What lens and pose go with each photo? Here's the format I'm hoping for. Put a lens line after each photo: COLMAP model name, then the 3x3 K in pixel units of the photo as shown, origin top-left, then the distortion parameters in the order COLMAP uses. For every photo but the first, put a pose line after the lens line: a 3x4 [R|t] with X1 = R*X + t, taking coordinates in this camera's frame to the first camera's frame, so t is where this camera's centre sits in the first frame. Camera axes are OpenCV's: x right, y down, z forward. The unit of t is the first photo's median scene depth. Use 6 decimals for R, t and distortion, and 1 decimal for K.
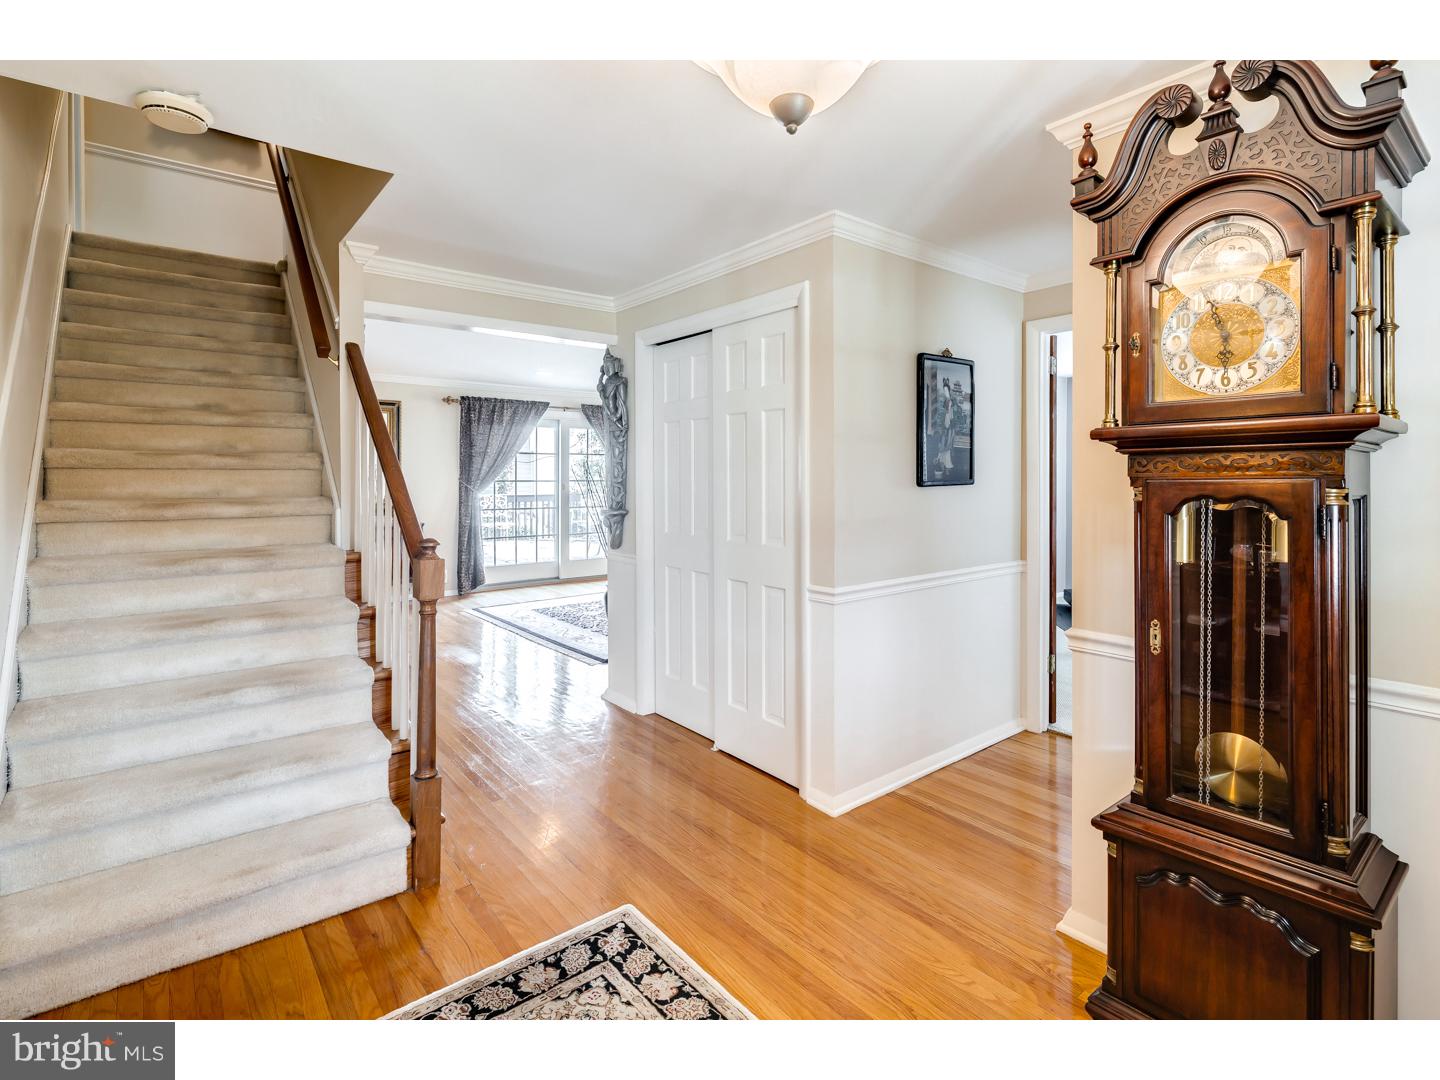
lens RADIAL K [[703.0, 0, 722.7], [0, 703.0, 478.5], [0, 0, 1]] dist [0.000035, -0.001781]
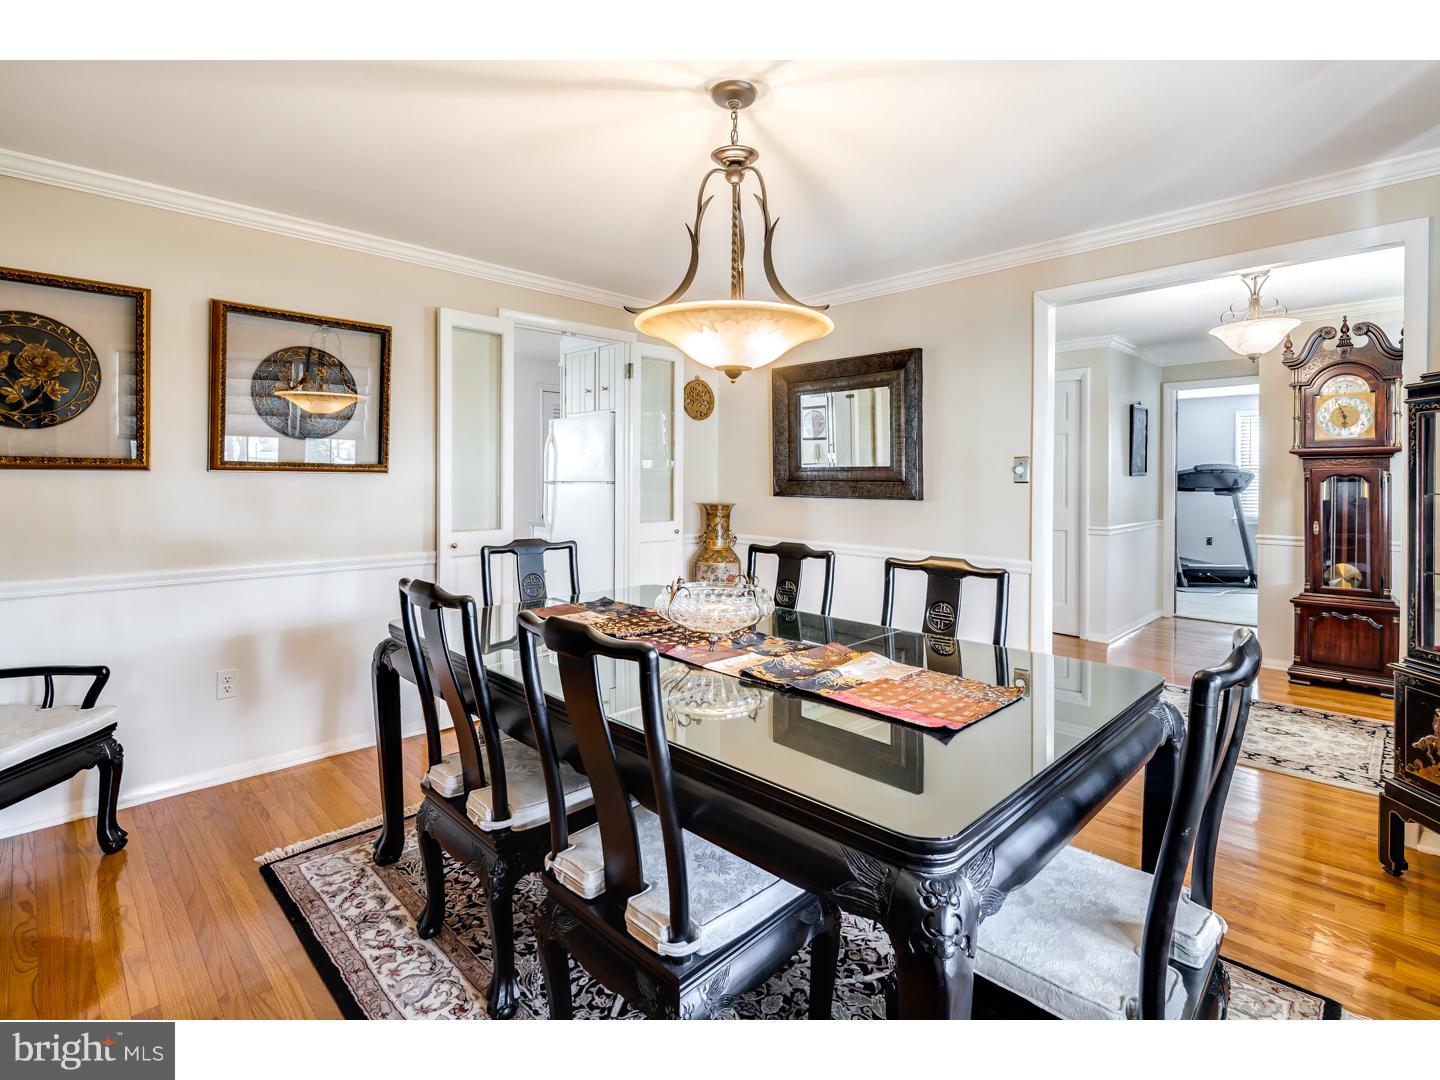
lens RADIAL K [[703.0, 0, 722.7], [0, 703.0, 478.5], [0, 0, 1]] dist [0.000035, -0.001781]
pose [[0.994797, 0.005630, 0.101718, -1.919719], [-0.005357, 0.999981, -0.002962, 0.059735], [-0.101733, 0.002402, 0.994809, -1.441617]]
